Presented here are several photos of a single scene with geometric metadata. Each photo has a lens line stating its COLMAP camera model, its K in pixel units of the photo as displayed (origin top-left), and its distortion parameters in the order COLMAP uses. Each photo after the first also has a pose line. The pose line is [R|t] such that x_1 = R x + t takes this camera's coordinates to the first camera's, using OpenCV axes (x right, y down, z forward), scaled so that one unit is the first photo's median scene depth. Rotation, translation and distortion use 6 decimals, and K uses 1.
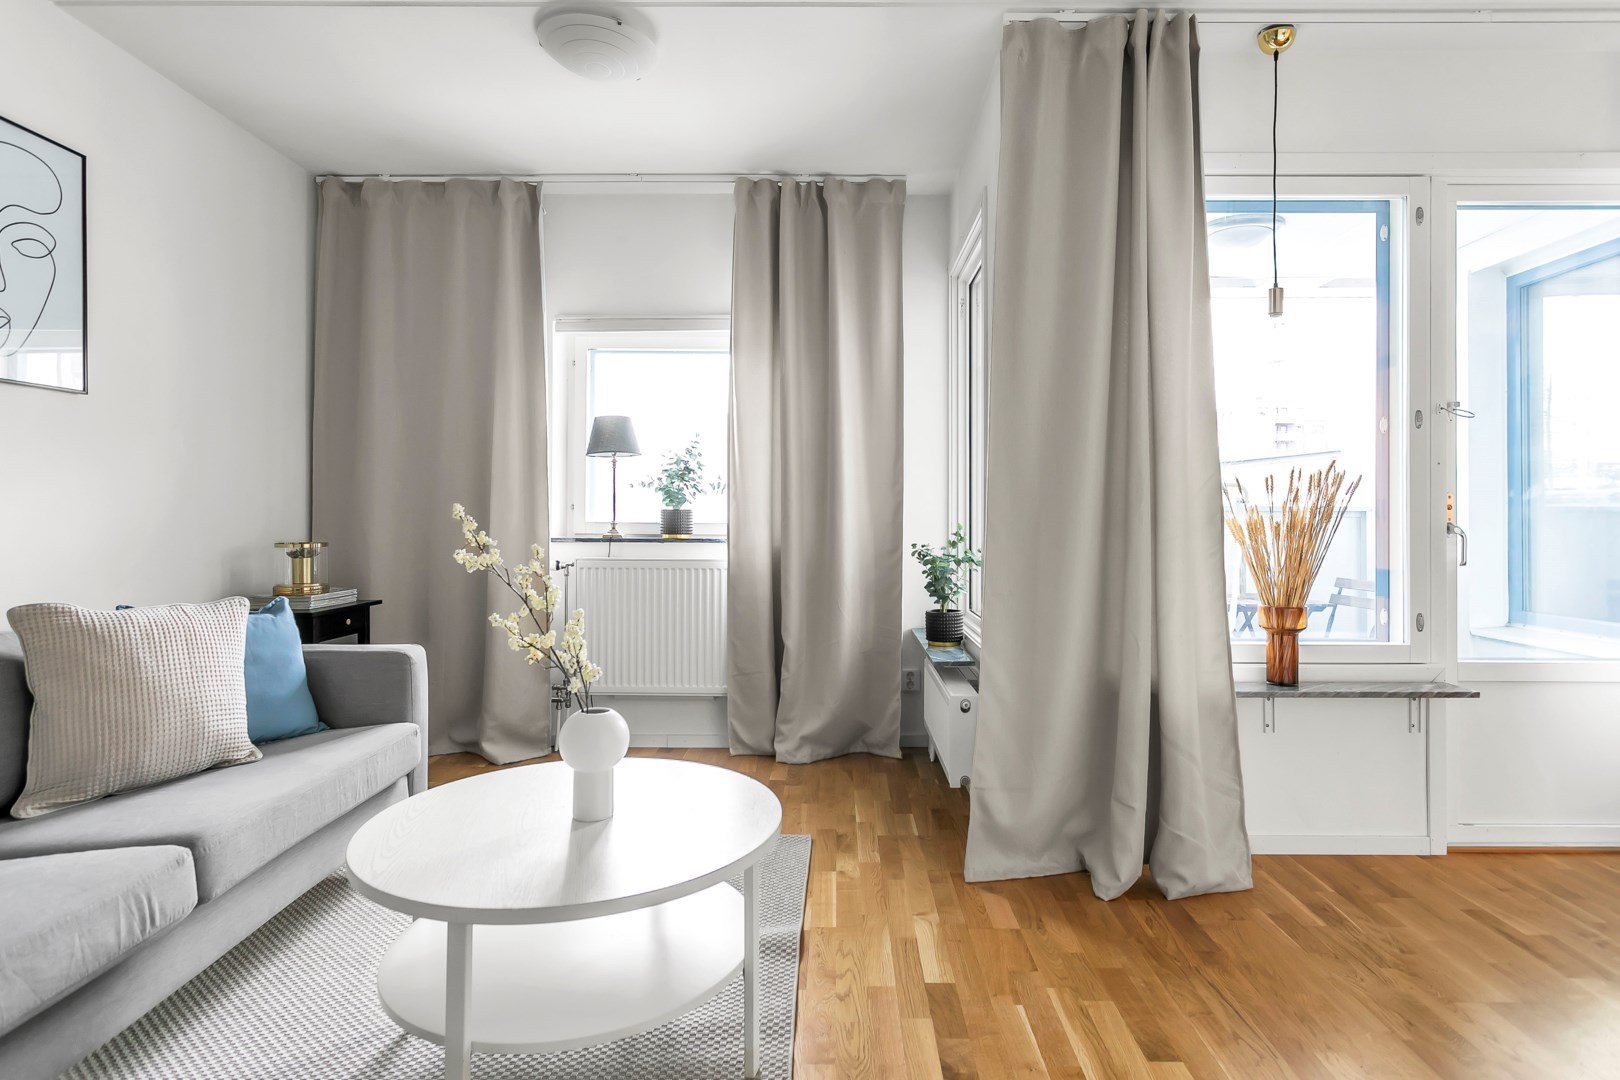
lens RADIAL K [[841.8, 0, 835.2], [0, 841.8, 515.2], [0, 0, 1]] dist [0.001307, 0.003272]
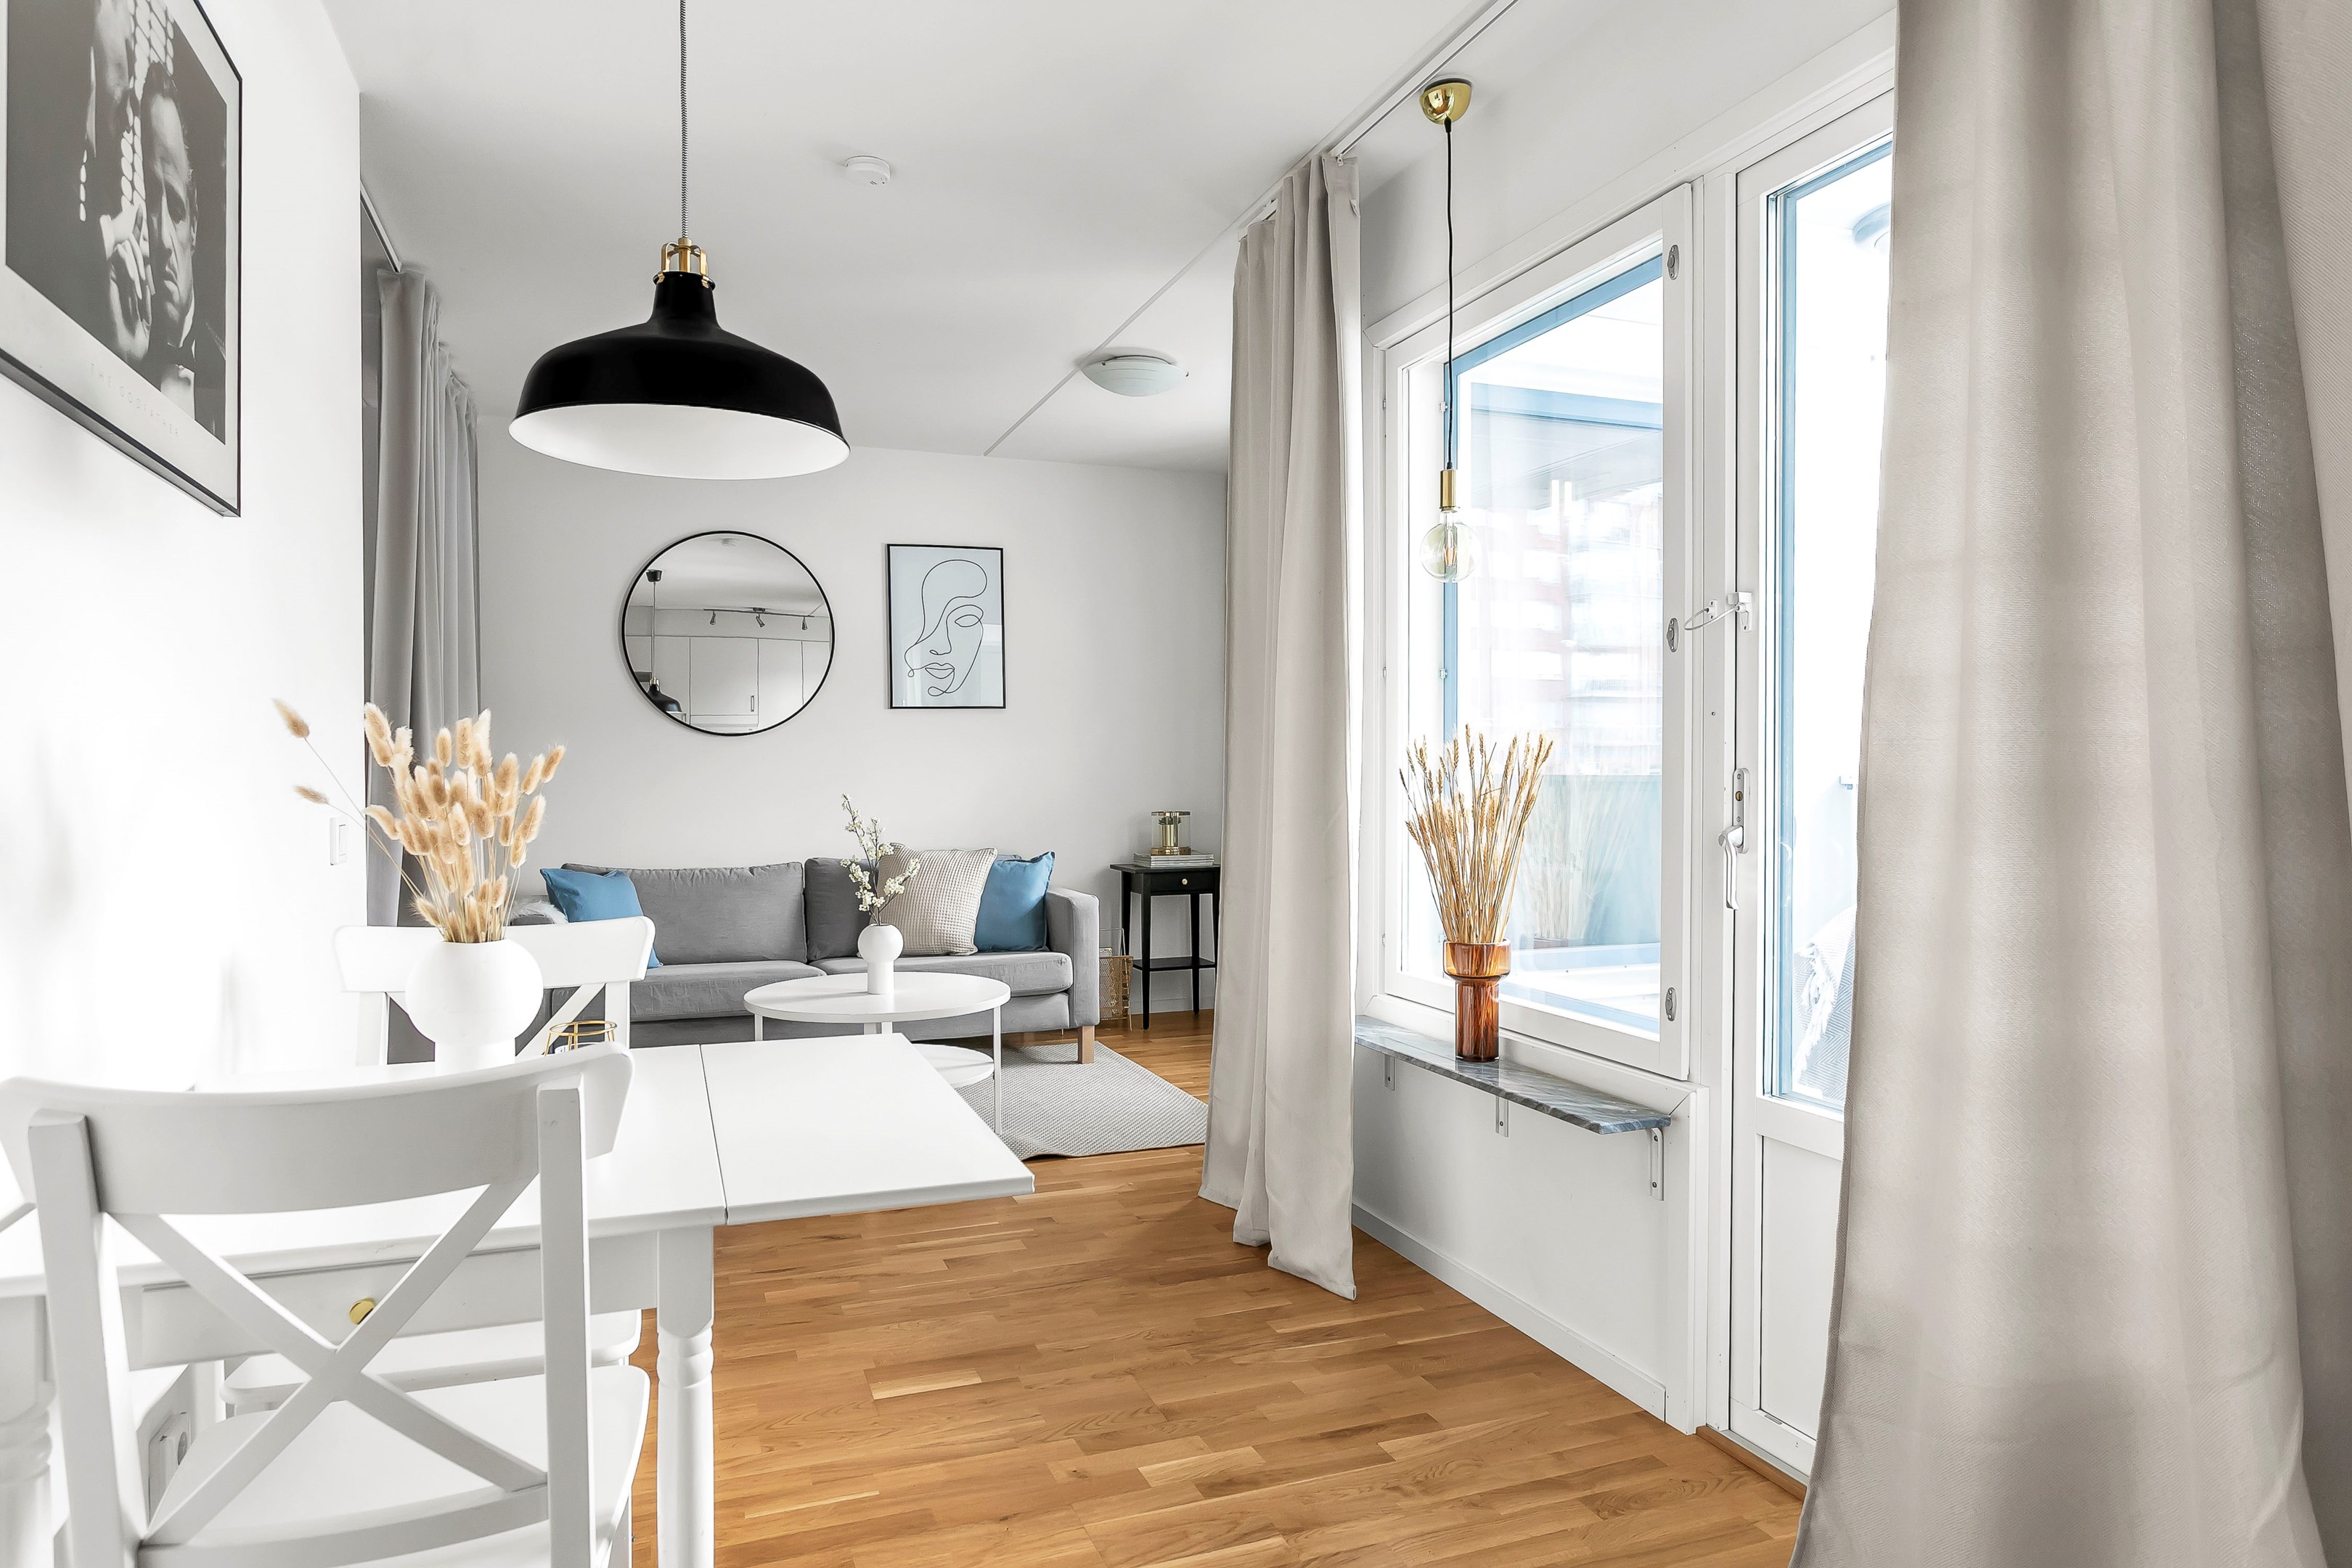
lens RADIAL K [[1381.3, 0, 1146.9], [0, 1381.3, 817.0], [0, 0, 1]] dist [-0.018326, 0.008699]
pose [[0.336389, 0.019685, -0.941517, 1.097189], [0.011338, 0.999624, 0.024951, -0.007593], [0.941655, -0.019068, 0.336039, 0.307978]]
